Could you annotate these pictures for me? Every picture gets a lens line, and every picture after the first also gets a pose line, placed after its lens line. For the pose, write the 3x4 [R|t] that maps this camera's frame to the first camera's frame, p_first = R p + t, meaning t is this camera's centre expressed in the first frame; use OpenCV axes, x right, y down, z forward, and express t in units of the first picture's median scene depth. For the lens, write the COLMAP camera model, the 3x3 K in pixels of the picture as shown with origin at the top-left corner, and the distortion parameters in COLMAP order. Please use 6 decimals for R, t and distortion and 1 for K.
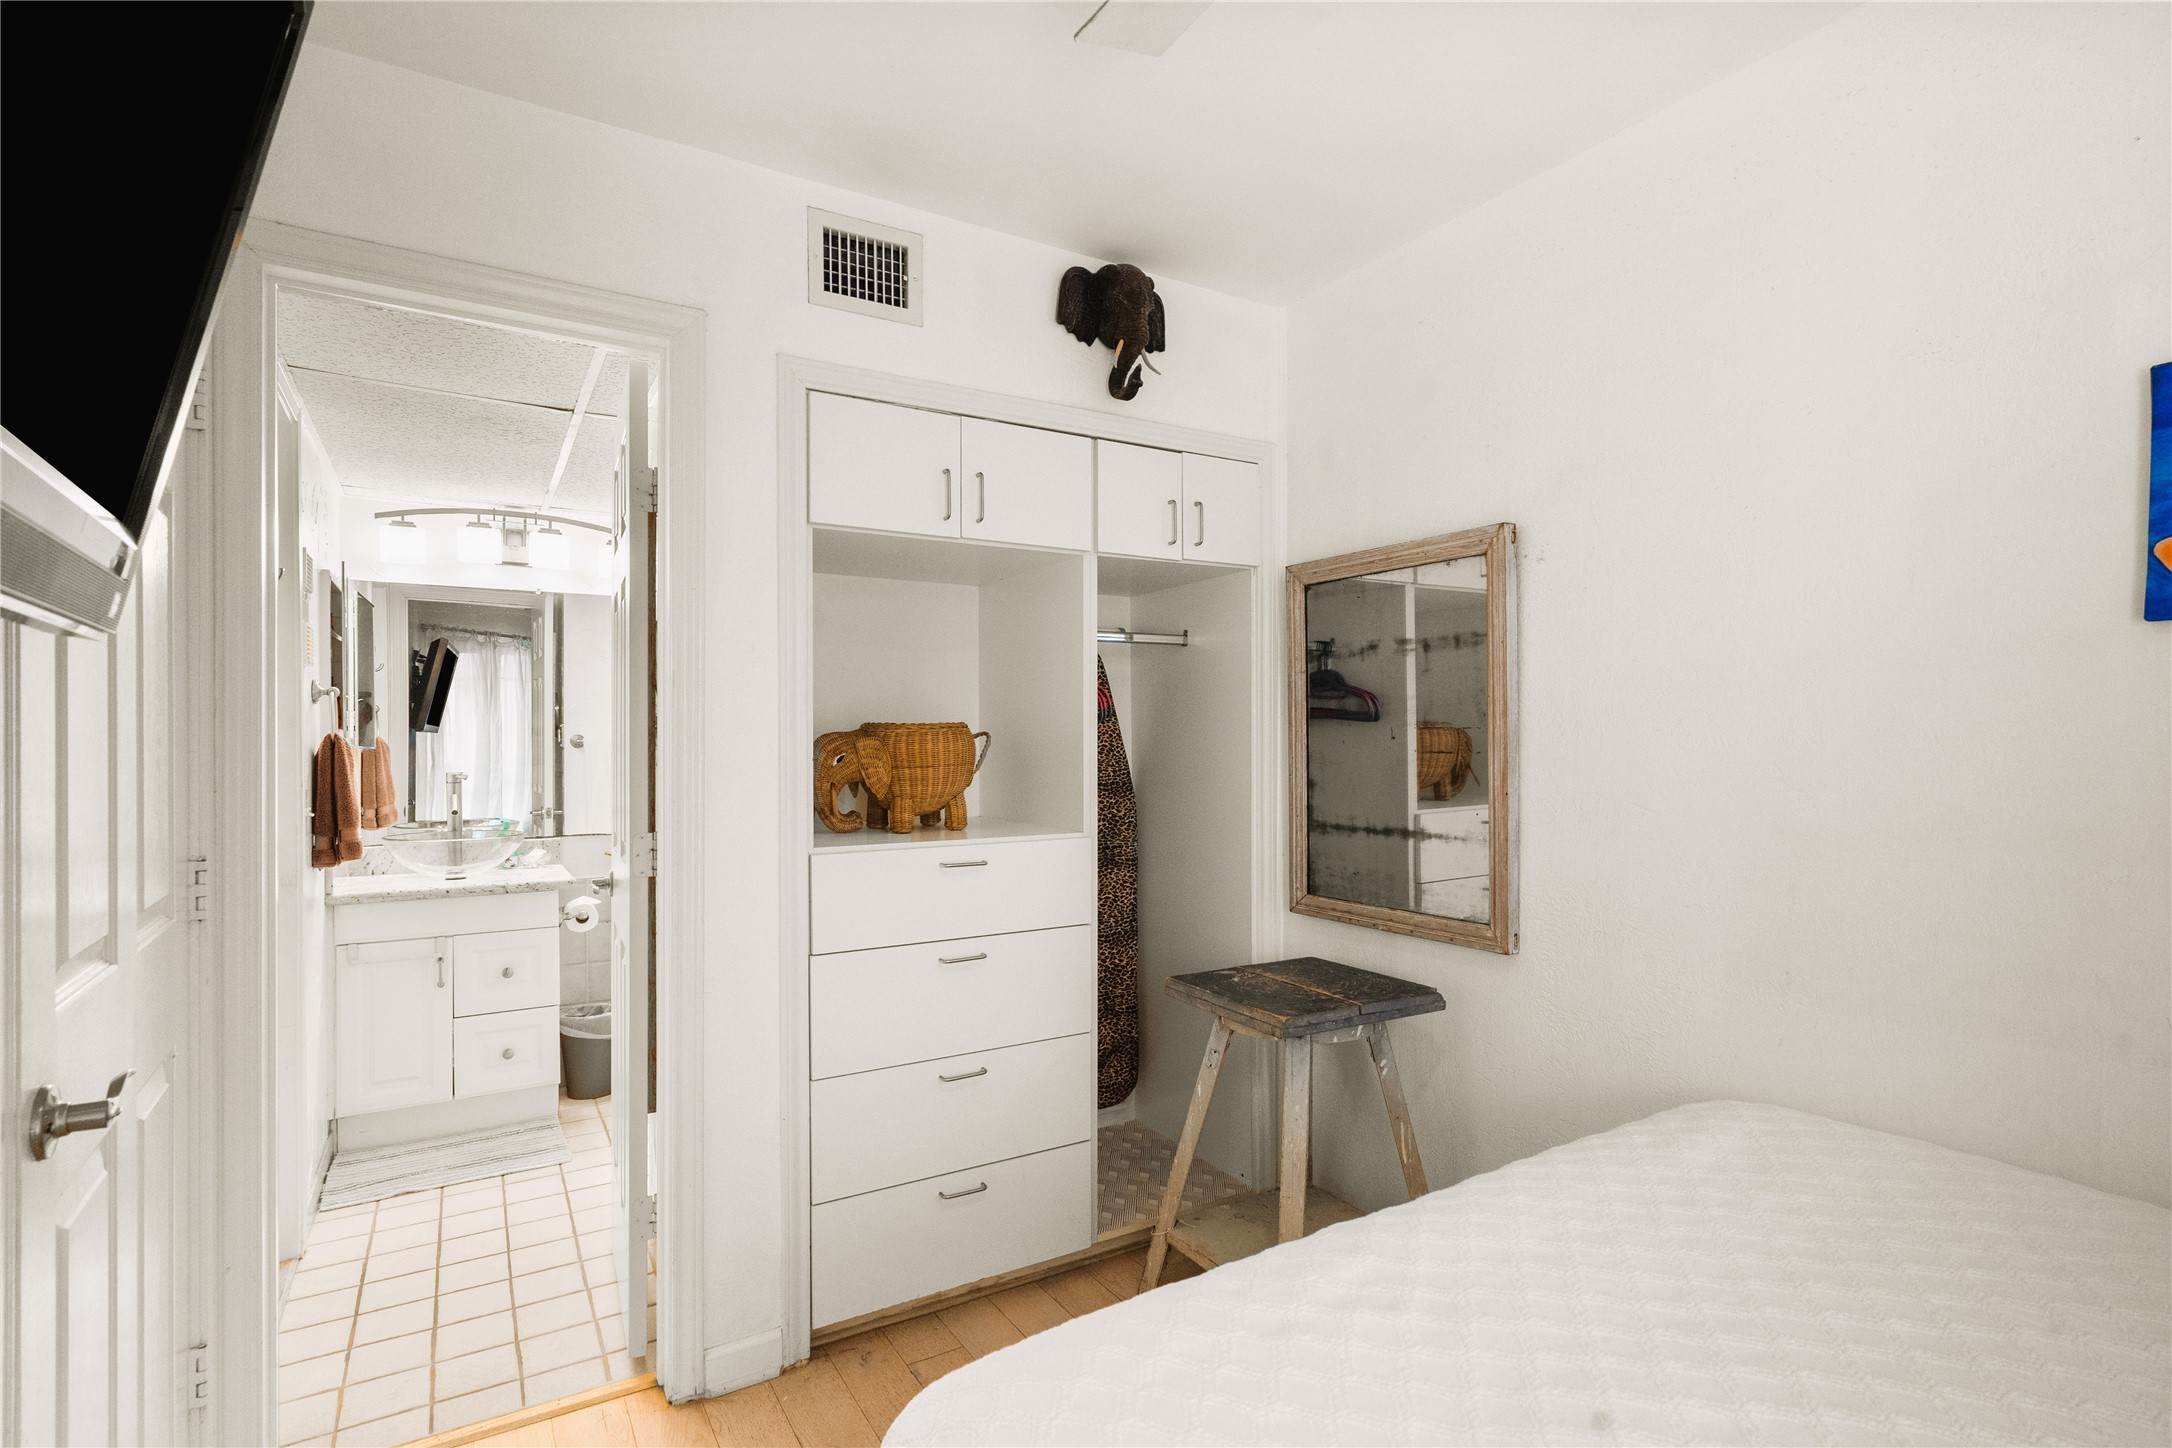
lens RADIAL K [[997.0, 0, 1087.0], [0, 997.0, 735.1], [0, 0, 1]] dist [-0.001794, 0.000086]
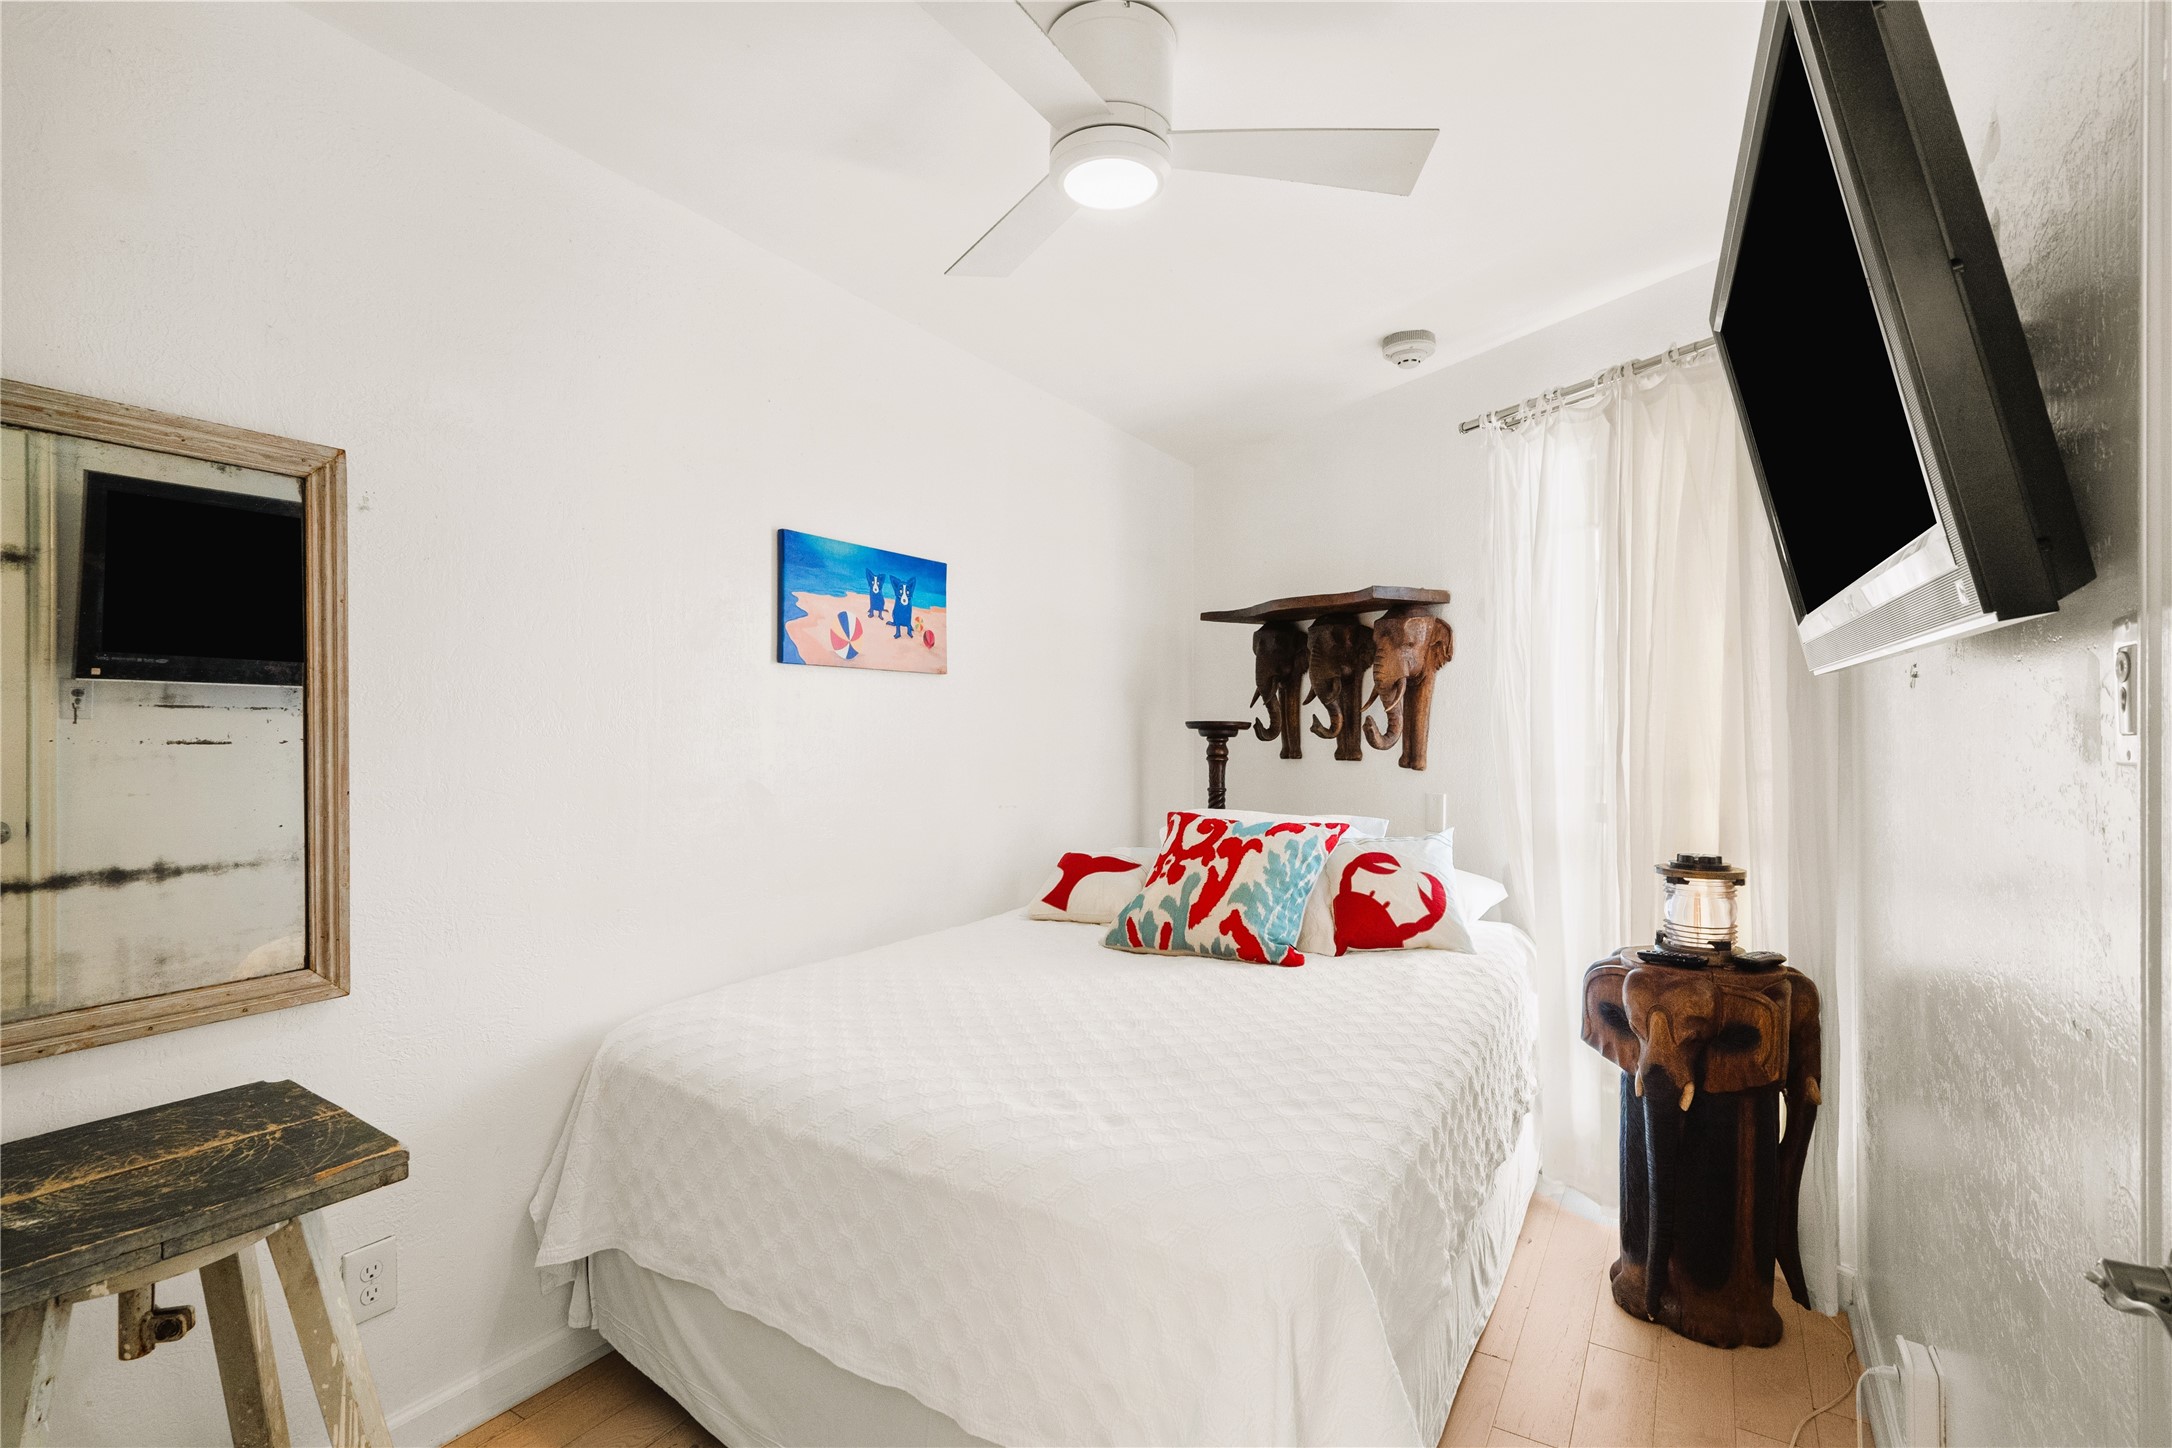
lens RADIAL K [[997.0, 0, 1087.0], [0, 997.0, 735.1], [0, 0, 1]] dist [-0.001794, 0.000086]
pose [[-0.437108, -0.001286, 0.899408, -0.508603], [-0.005775, 0.999982, -0.001377, 0.009549], [-0.899391, -0.005796, -0.437108, 0.759009]]
